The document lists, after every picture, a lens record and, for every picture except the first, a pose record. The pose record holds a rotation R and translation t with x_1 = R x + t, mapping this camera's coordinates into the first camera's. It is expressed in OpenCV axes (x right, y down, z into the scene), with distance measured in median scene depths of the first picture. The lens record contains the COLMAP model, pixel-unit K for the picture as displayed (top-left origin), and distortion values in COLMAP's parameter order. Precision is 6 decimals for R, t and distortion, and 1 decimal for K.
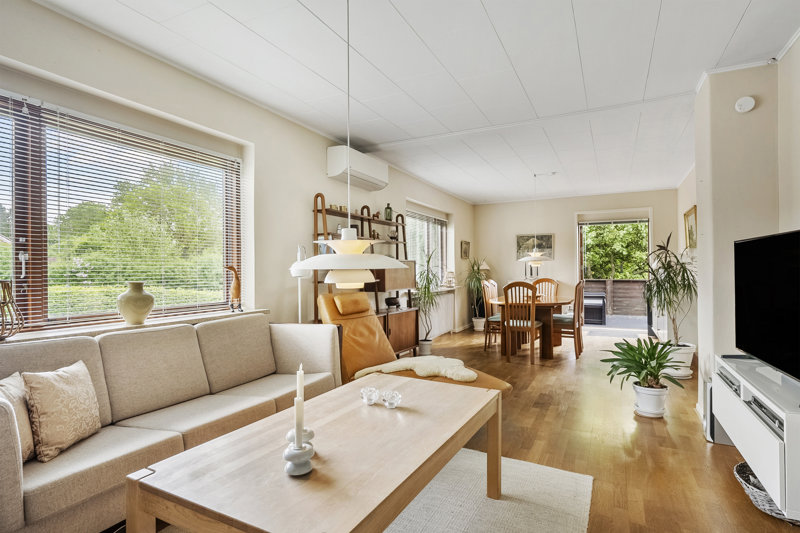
lens RADIAL K [[431.3, 0, 408.3], [0, 431.3, 265.5], [0, 0, 1]] dist [0.028909, 0.000404]
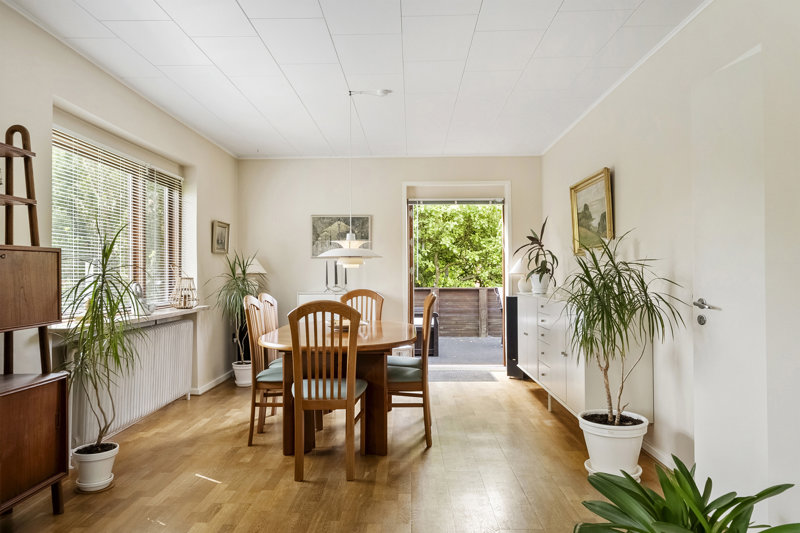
lens RADIAL K [[542.8, 0, 400.8], [0, 542.8, 263.3], [0, 0, 1]] dist [-0.050510, -0.000834]
pose [[0.912888, 0.010403, 0.408079, 0.073688], [-0.006335, 0.999916, -0.011320, 0.002803], [-0.408162, 0.007748, 0.912877, 0.337544]]
